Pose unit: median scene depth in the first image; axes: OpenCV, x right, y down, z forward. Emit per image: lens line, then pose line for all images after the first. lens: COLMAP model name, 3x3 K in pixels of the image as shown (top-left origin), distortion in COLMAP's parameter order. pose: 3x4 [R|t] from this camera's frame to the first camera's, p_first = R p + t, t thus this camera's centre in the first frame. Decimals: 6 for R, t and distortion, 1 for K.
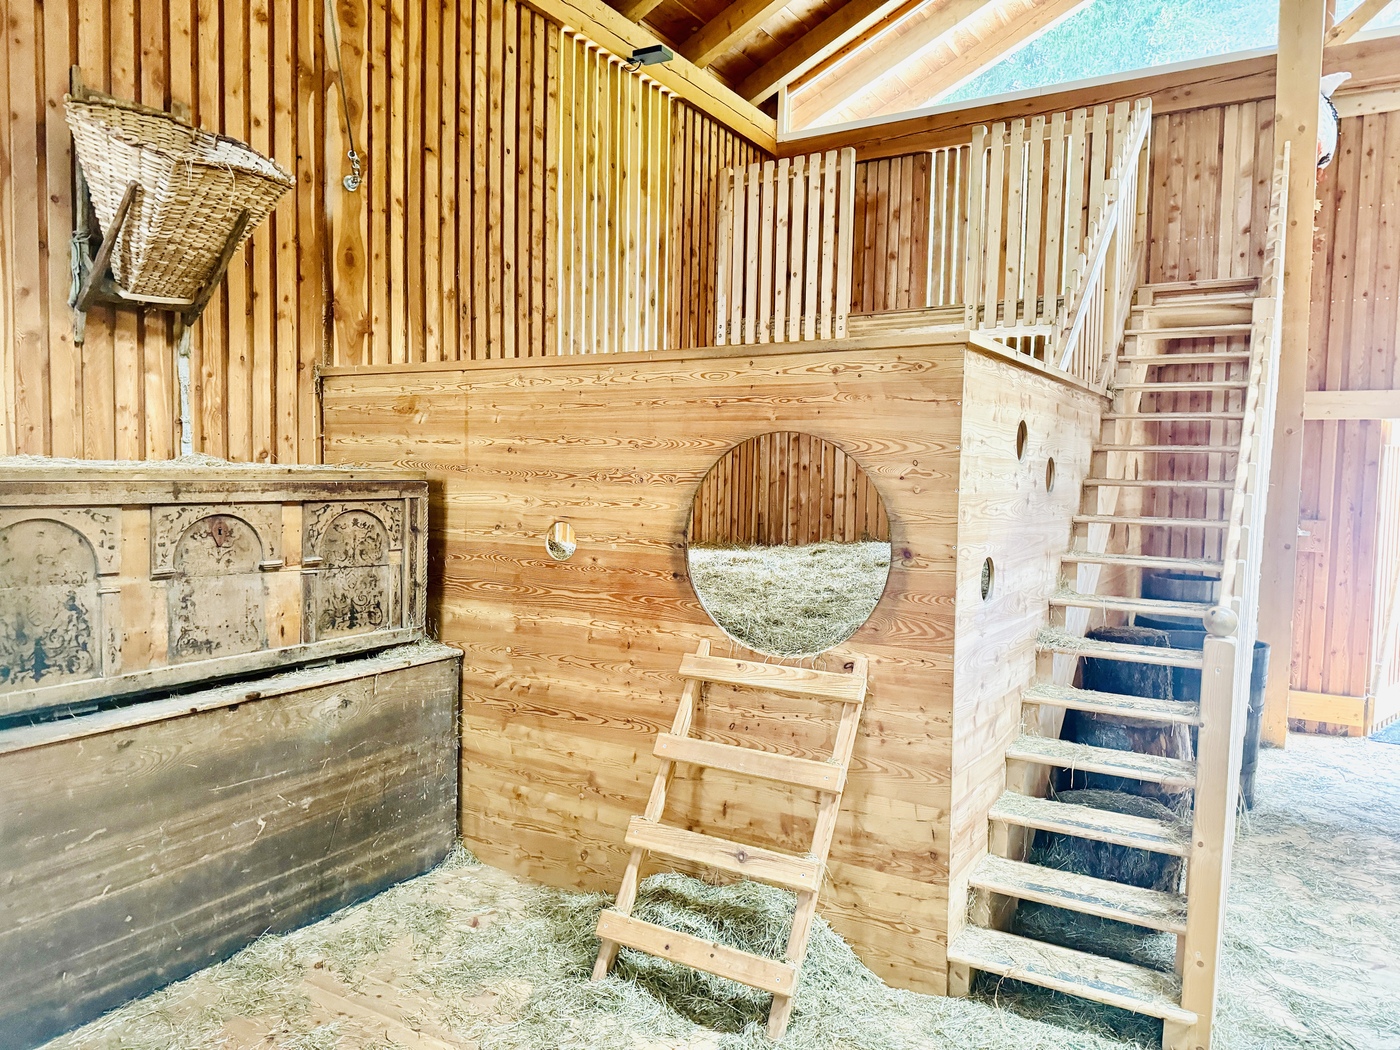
lens RADIAL K [[970.8, 0, 700.0], [0, 970.8, 525.0], [0, 0, 1]] dist [0.141656, -0.227983]
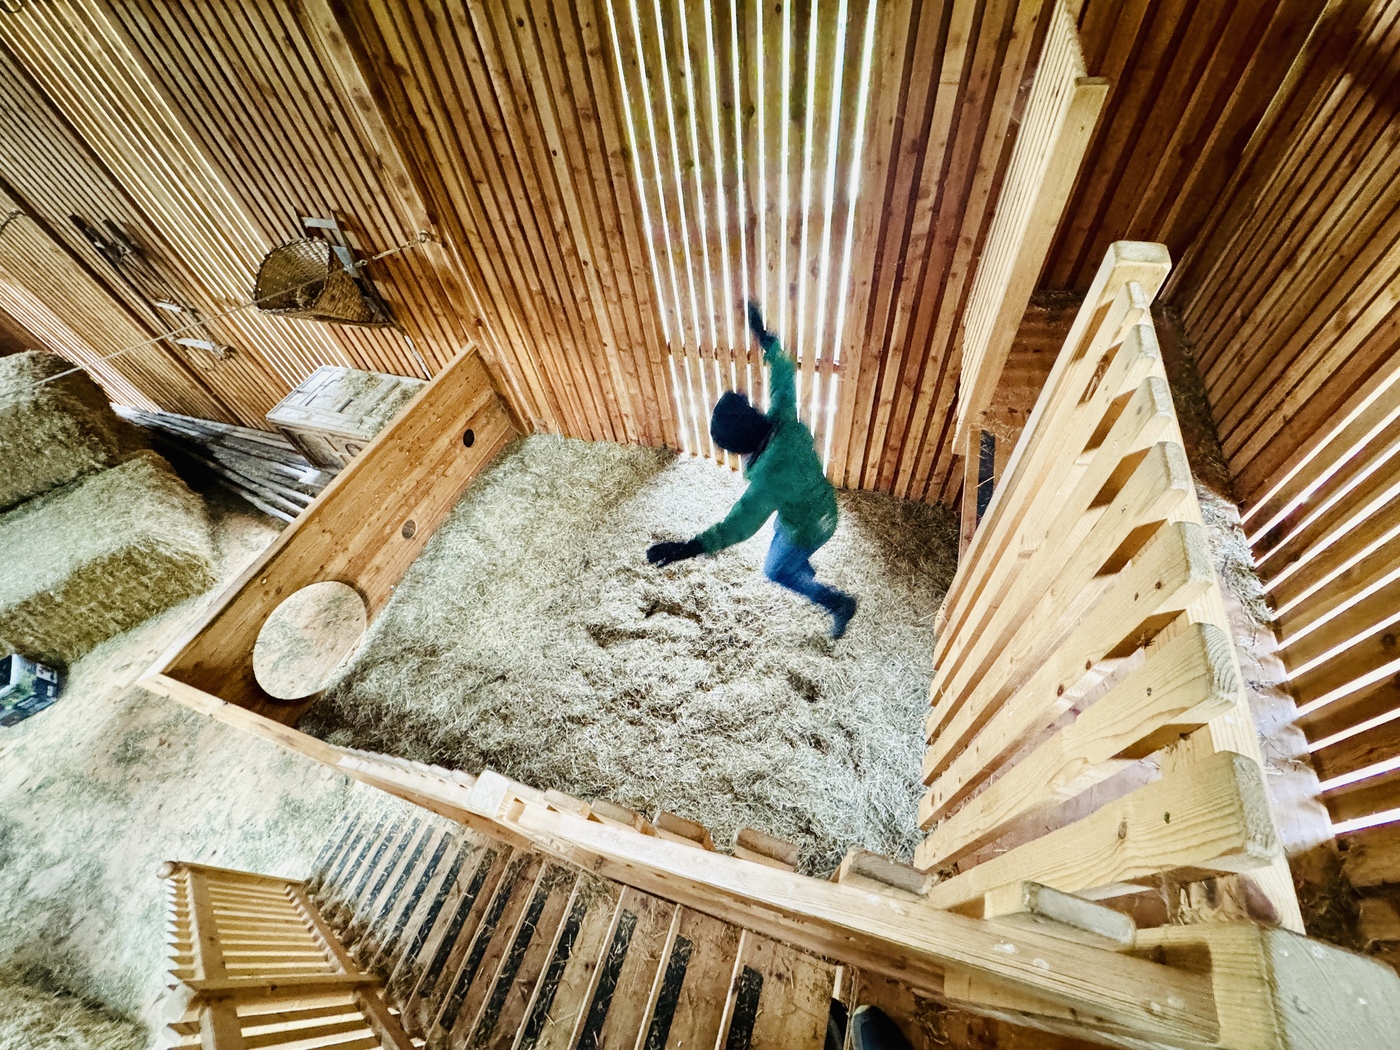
lens RADIAL K [[549.8, 0, 700.6], [0, 549.8, 531.0], [0, 0, 1]] dist [0.002497, 0.000658]
pose [[0.196904, 0.746786, -0.635248, 0.634433], [0.052416, 0.638987, 0.767429, -0.734824], [0.979021, -0.184407, 0.086675, 1.358246]]
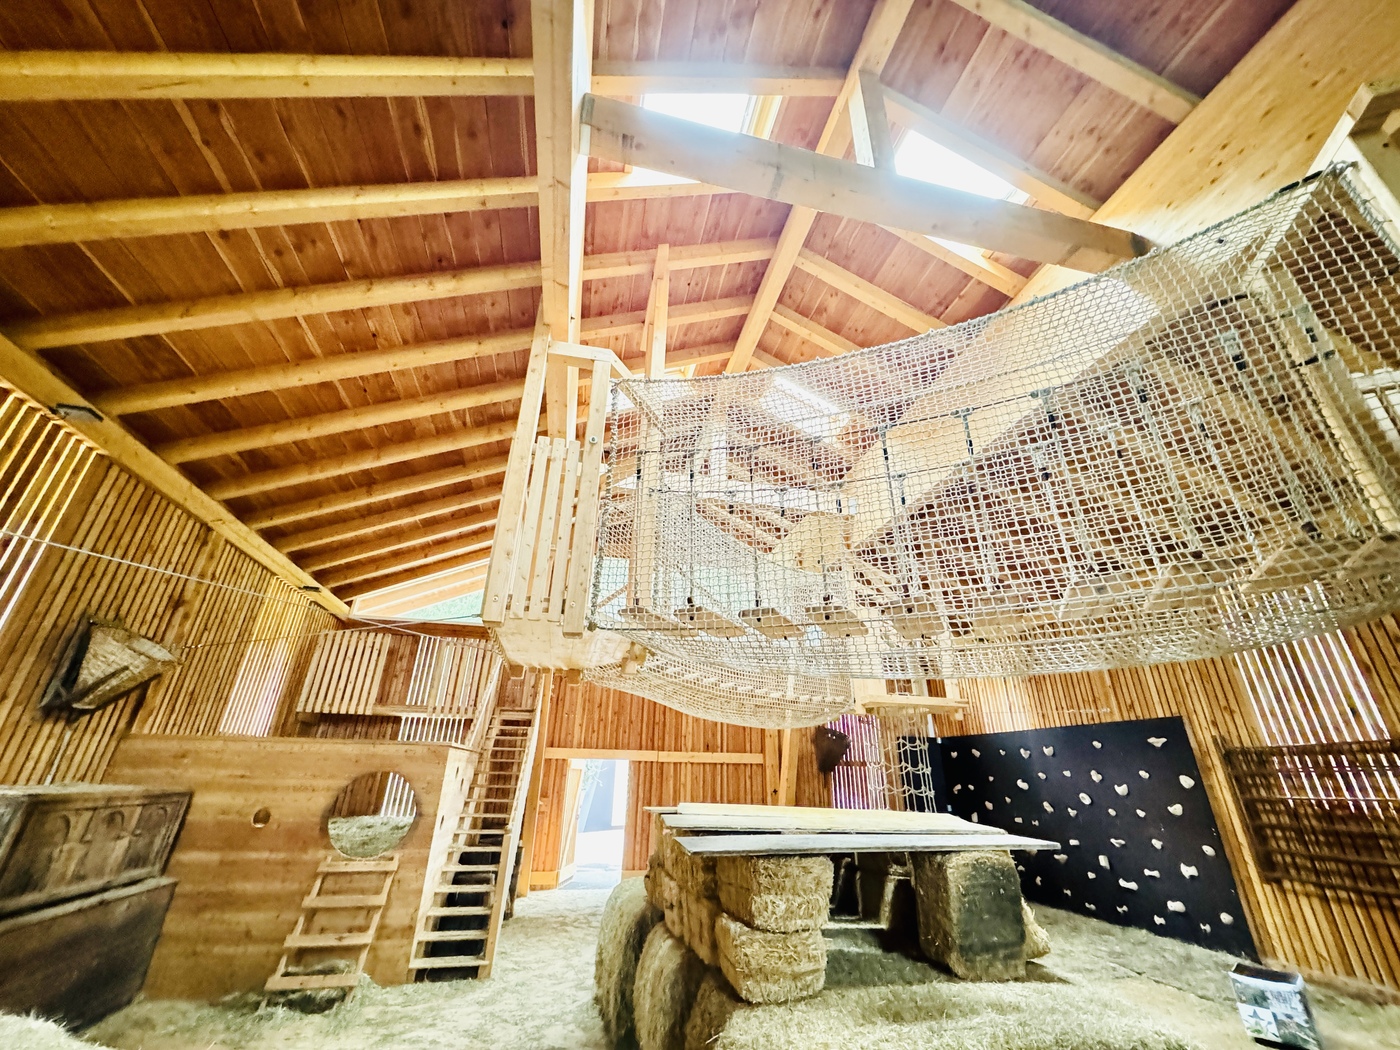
lens RADIAL K [[549.8, 0, 700.6], [0, 549.8, 531.0], [0, 0, 1]] dist [0.002497, 0.000658]
pose [[0.709499, 0.283478, 0.645176, -0.421360], [0.031977, 0.901630, -0.431324, -0.000362], [-0.703981, 0.326655, 0.630641, -0.804124]]
